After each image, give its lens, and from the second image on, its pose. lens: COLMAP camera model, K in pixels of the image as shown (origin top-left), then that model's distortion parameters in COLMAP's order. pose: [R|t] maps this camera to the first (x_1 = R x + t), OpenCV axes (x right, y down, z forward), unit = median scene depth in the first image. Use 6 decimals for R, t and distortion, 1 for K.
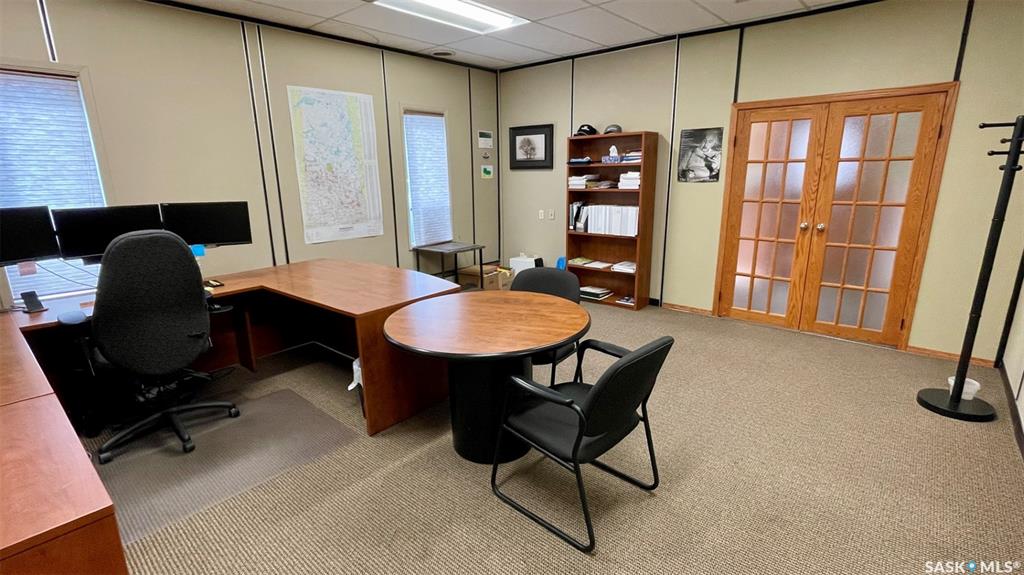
lens RADIAL K [[477.3, 0, 510.7], [0, 477.3, 287.1], [0, 0, 1]] dist [0.024267, 0.000262]
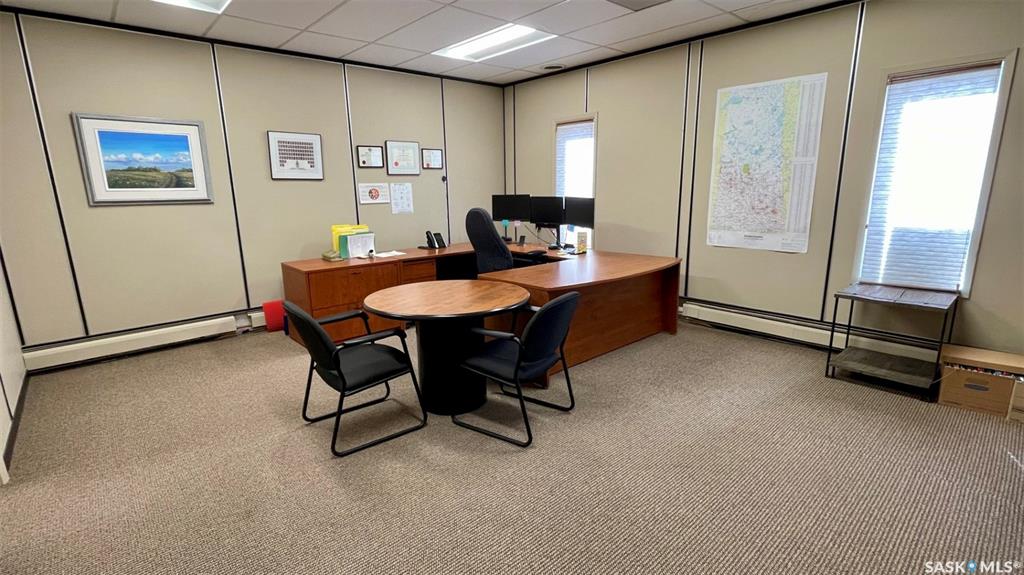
lens RADIAL K [[477.3, 0, 509.4], [0, 477.3, 291.2], [0, 0, 1]] dist [0.024267, 0.000262]
pose [[-0.106509, 0.244386, -0.963811, 0.625333], [-0.220340, 0.939424, 0.262551, -0.171487], [0.969591, 0.240330, -0.046209, 0.662741]]
